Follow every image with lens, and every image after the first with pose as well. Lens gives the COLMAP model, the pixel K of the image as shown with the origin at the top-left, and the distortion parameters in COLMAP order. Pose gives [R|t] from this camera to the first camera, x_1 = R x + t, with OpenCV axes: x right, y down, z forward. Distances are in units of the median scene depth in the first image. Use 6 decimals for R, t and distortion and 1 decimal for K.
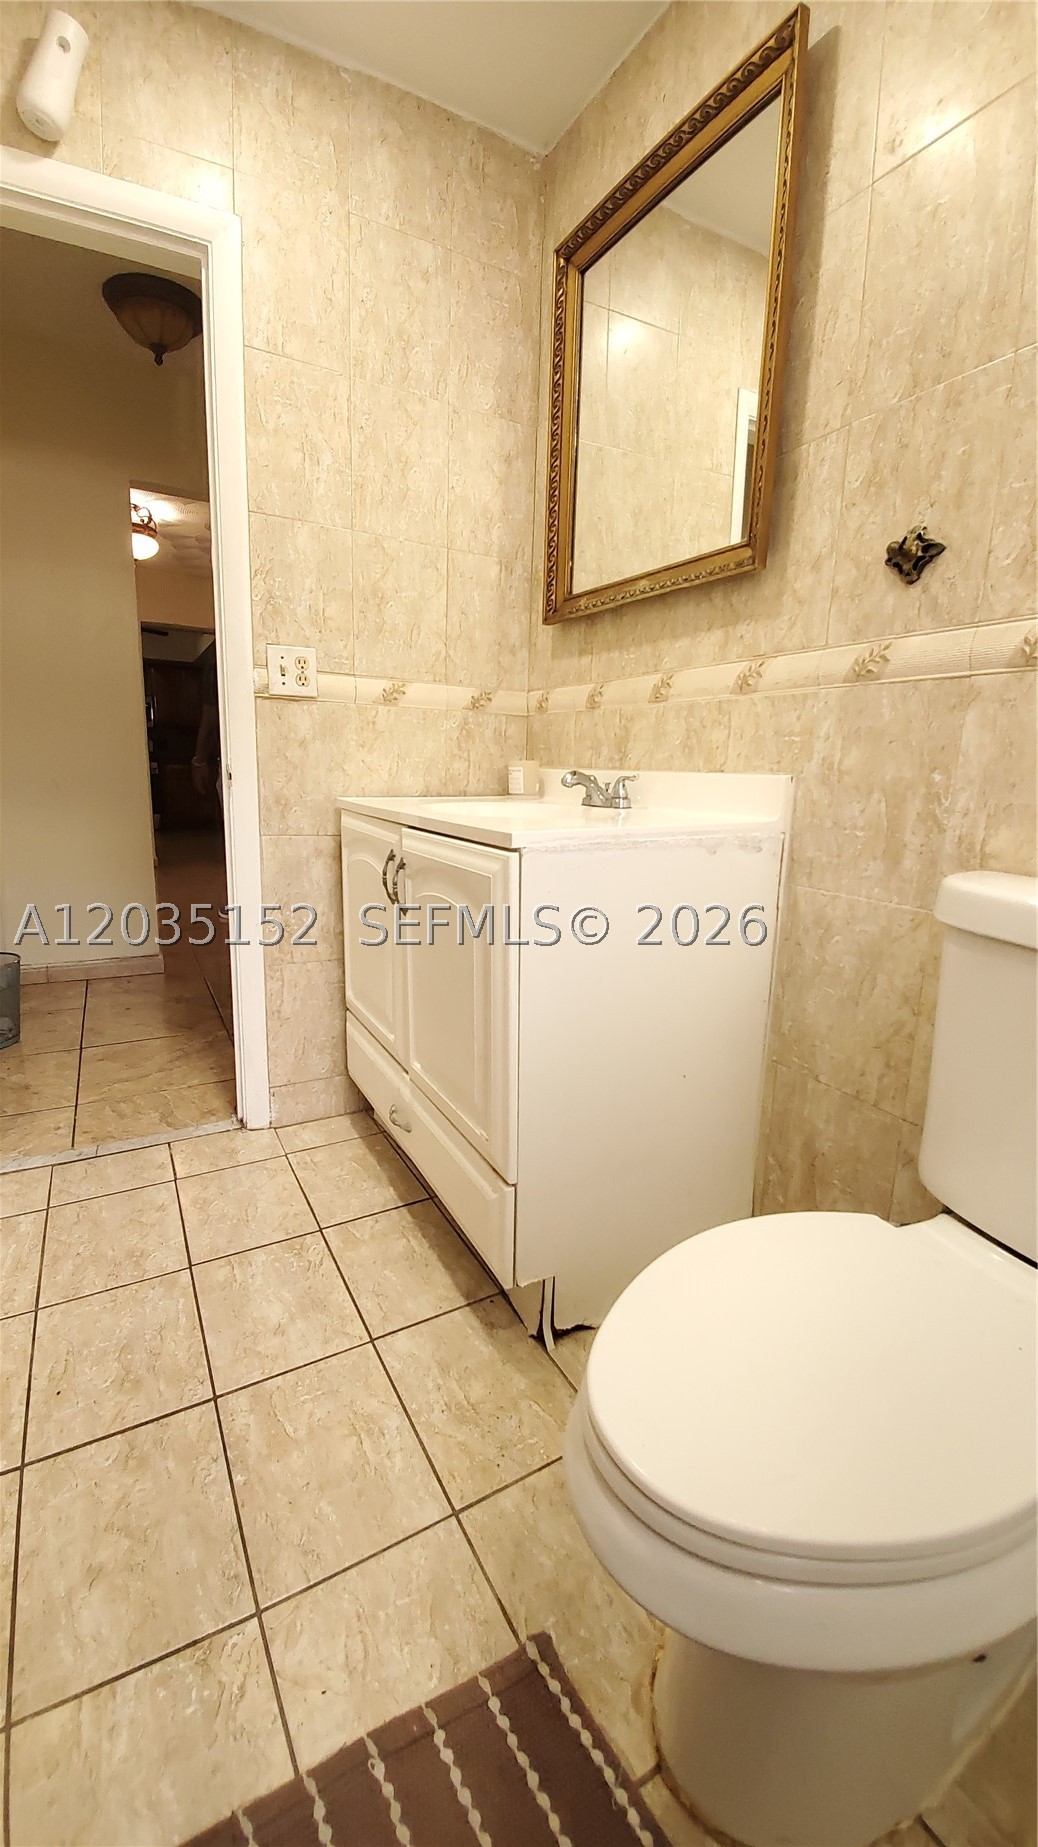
lens RADIAL K [[732.7, 0, 519.0], [0, 732.7, 923.5], [0, 0, 1]] dist [-0.000370, -0.013835]
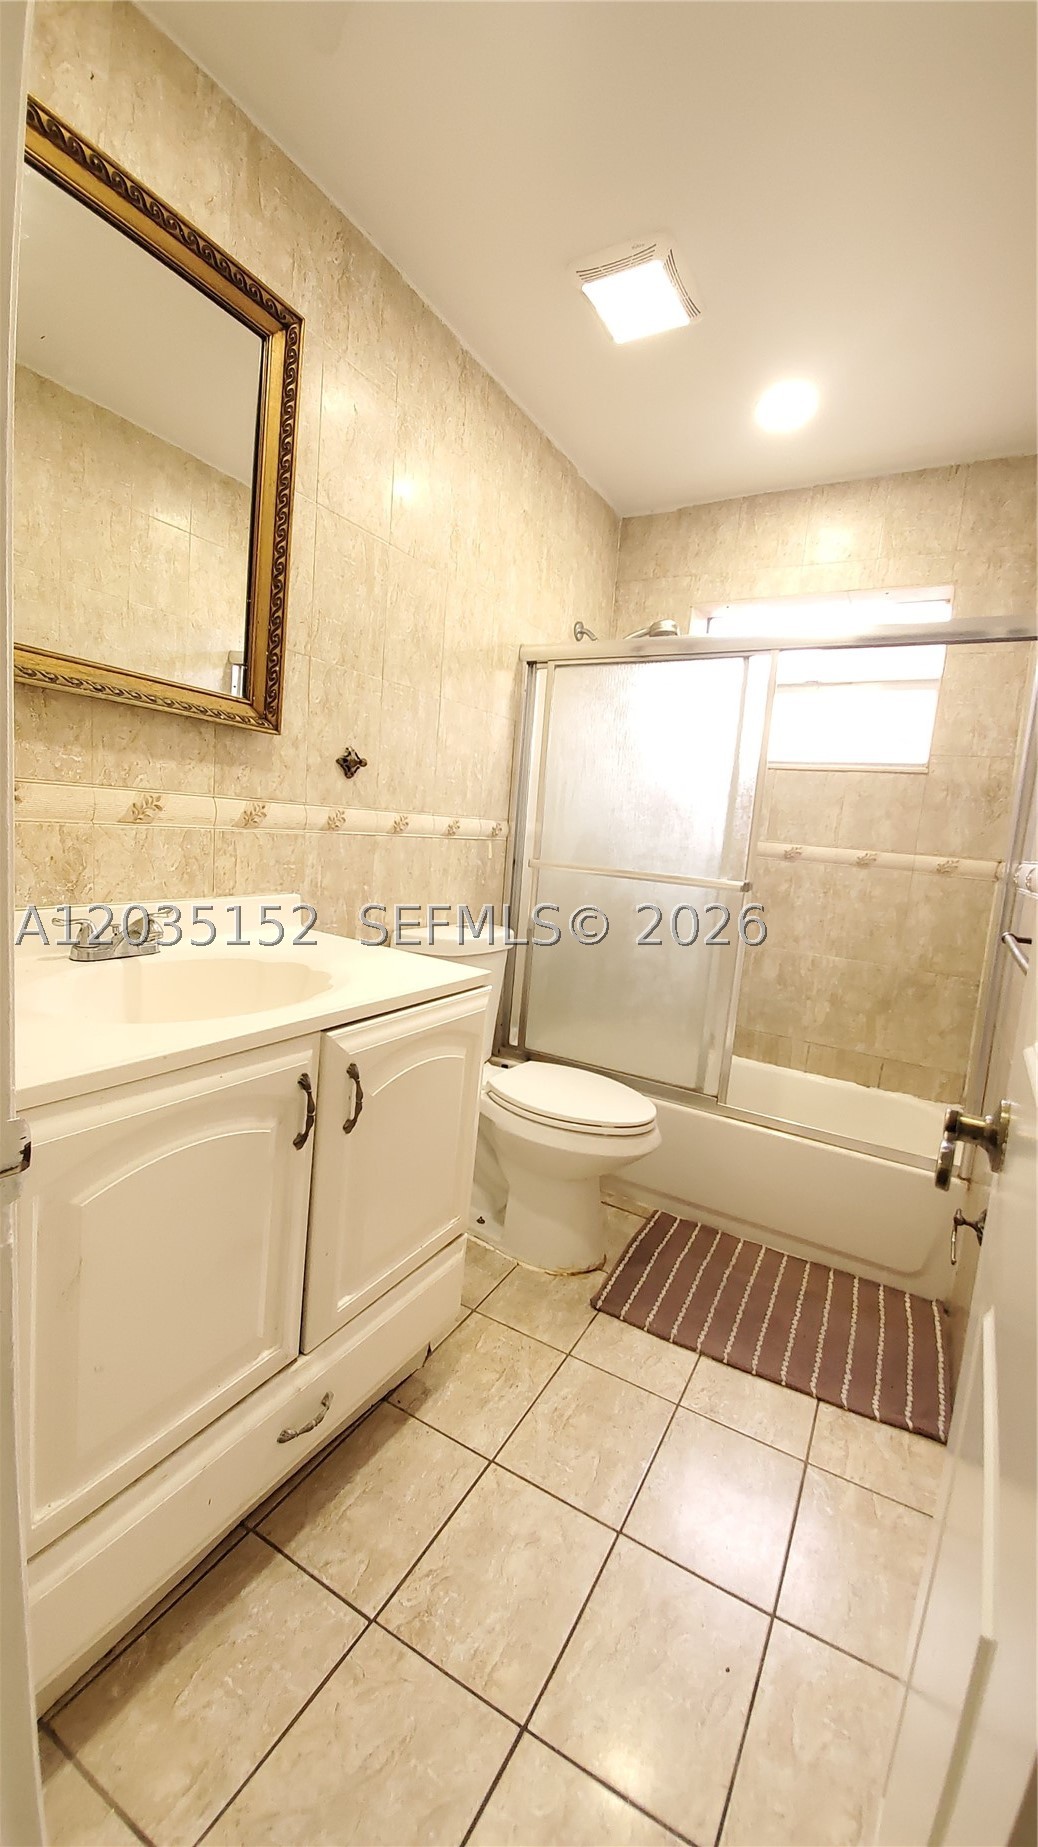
lens RADIAL K [[732.7, 0, 519.0], [0, 732.7, 923.5], [0, 0, 1]] dist [-0.000370, -0.013835]
pose [[-0.522334, -0.178705, 0.833805, -0.972340], [0.088467, 0.961162, 0.261421, -0.464400], [-0.848139, 0.210313, -0.486239, 1.317969]]
